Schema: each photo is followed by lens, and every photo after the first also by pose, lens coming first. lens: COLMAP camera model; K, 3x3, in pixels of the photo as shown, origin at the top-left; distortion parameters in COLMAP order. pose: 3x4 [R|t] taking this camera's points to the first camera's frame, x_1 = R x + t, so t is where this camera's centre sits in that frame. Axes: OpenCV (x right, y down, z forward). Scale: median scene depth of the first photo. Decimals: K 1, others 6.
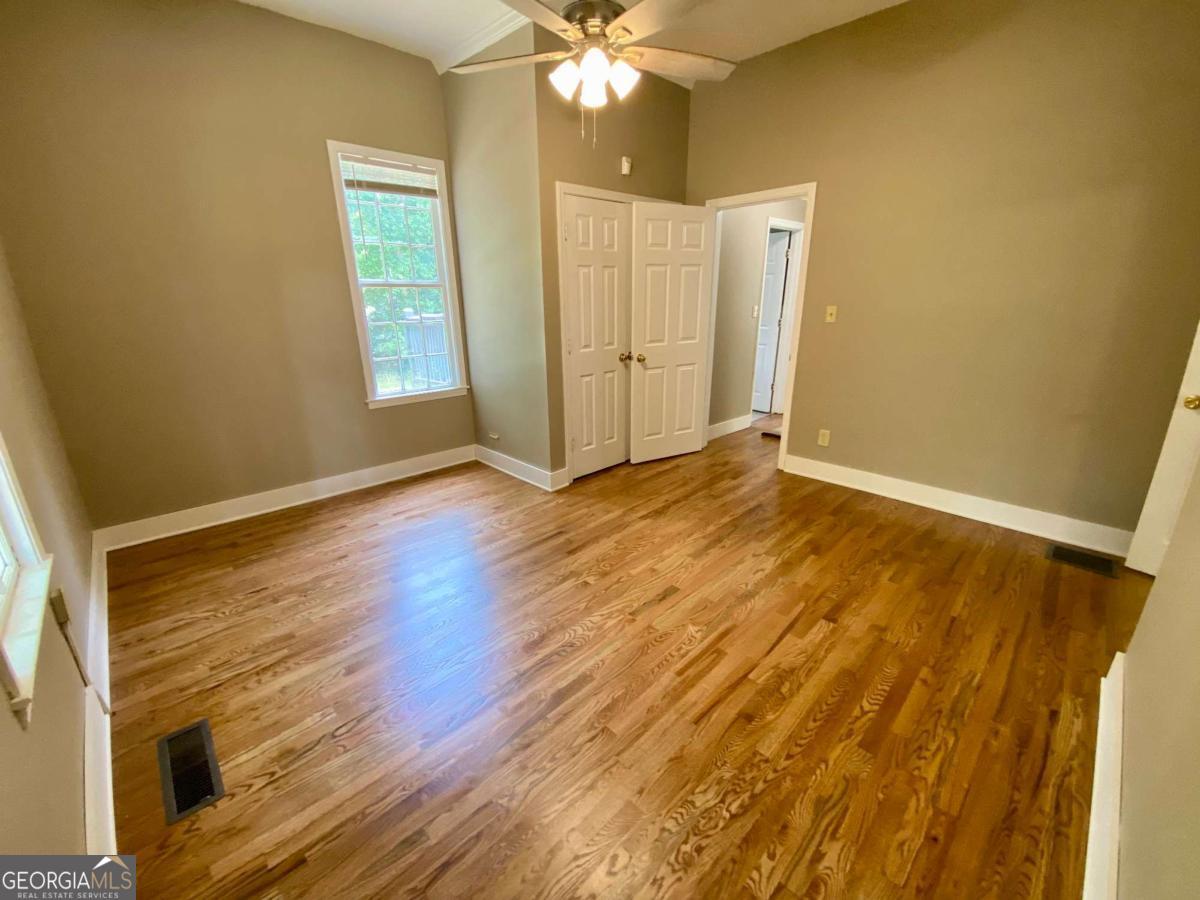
lens RADIAL K [[482.7, 0, 597.2], [0, 482.7, 453.4], [0, 0, 1]] dist [0.023655, -0.021731]
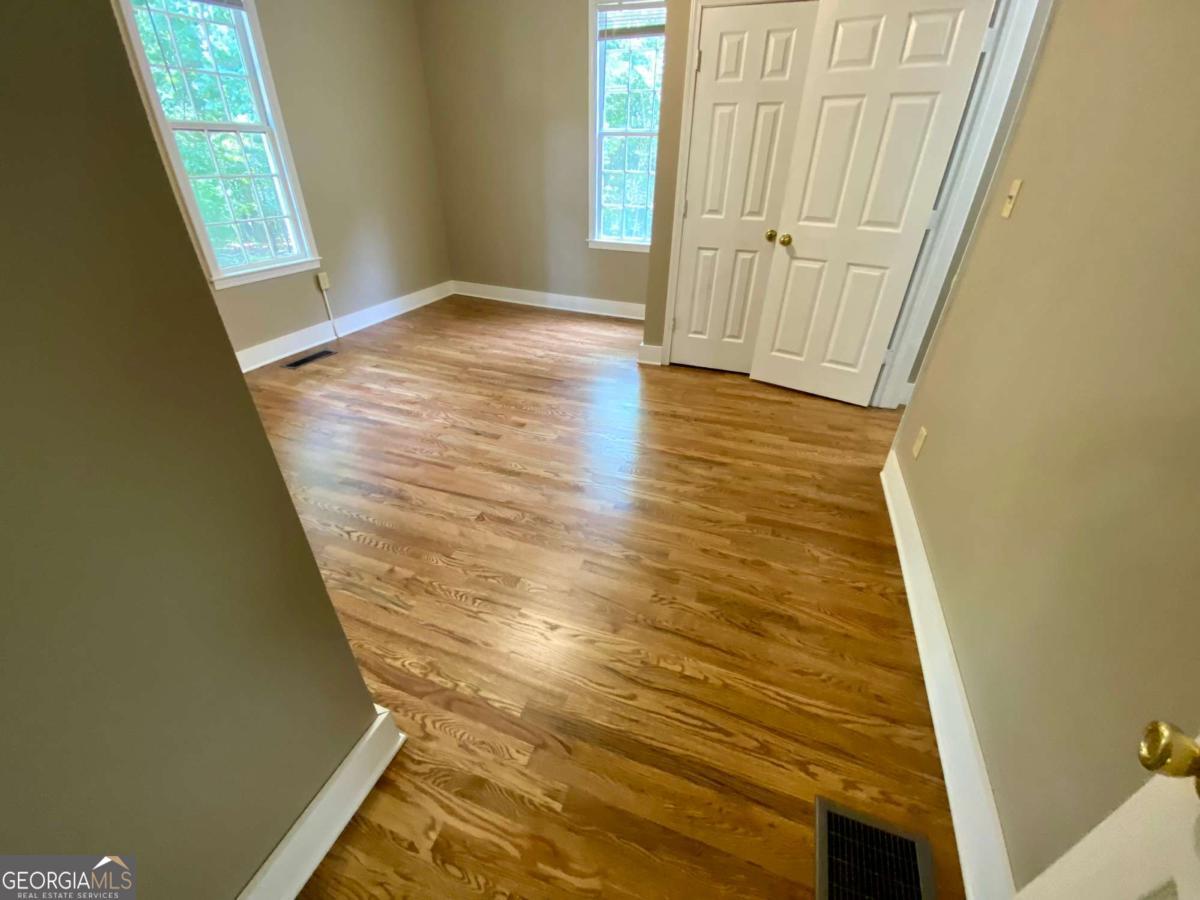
lens RADIAL K [[484.2, 0, 596.3], [0, 484.2, 450.6], [0, 0, 1]] dist [0.026462, -0.022534]
pose [[0.422295, 0.485952, -0.765191, 1.314714], [-0.298939, 0.871590, 0.388544, -0.227695], [0.855747, 0.064665, 0.513338, 0.730137]]
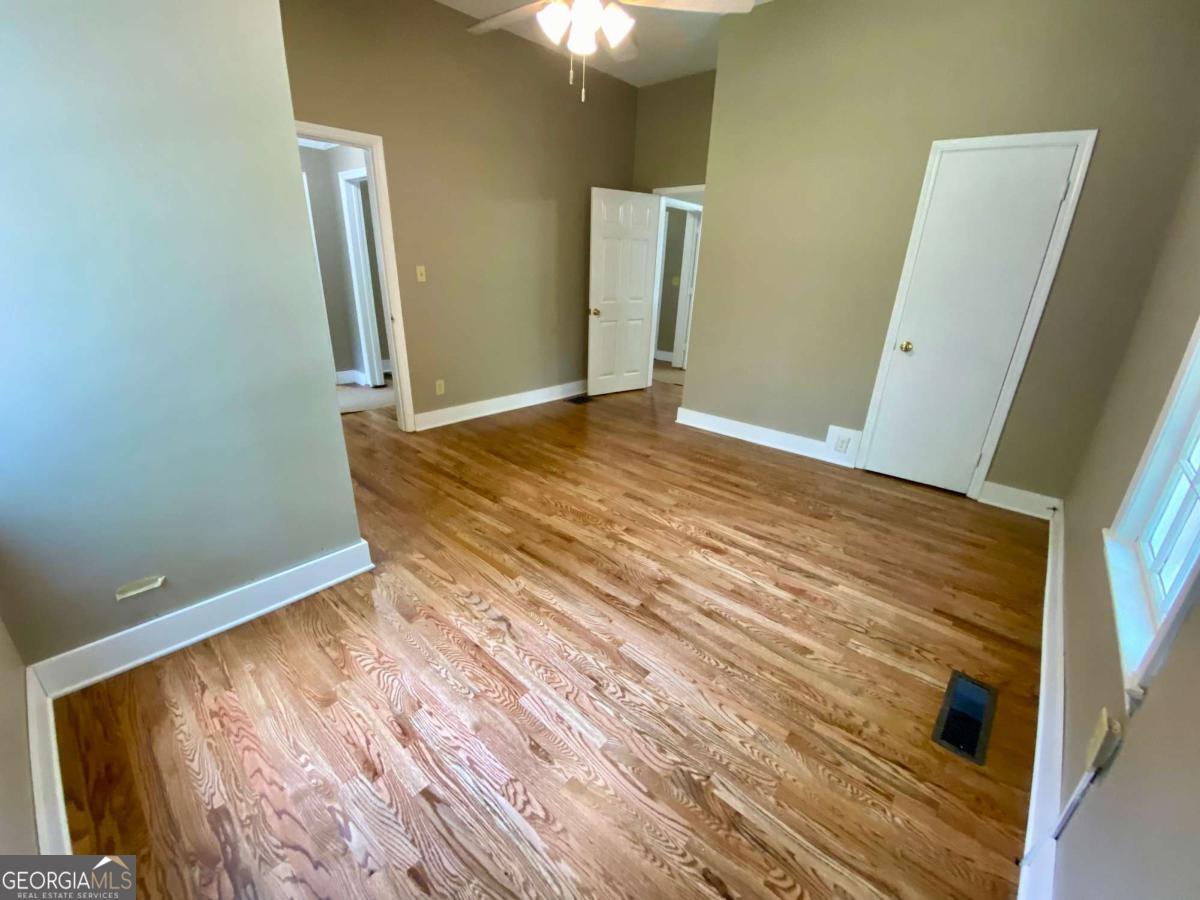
lens RADIAL K [[484.2, 0, 596.3], [0, 484.2, 450.6], [0, 0, 1]] dist [0.026462, -0.022534]
pose [[-0.063203, -0.354897, 0.932767, -1.168152], [0.278636, 0.891194, 0.357959, -0.362149], [-0.958315, 0.282527, 0.042561, 1.154804]]
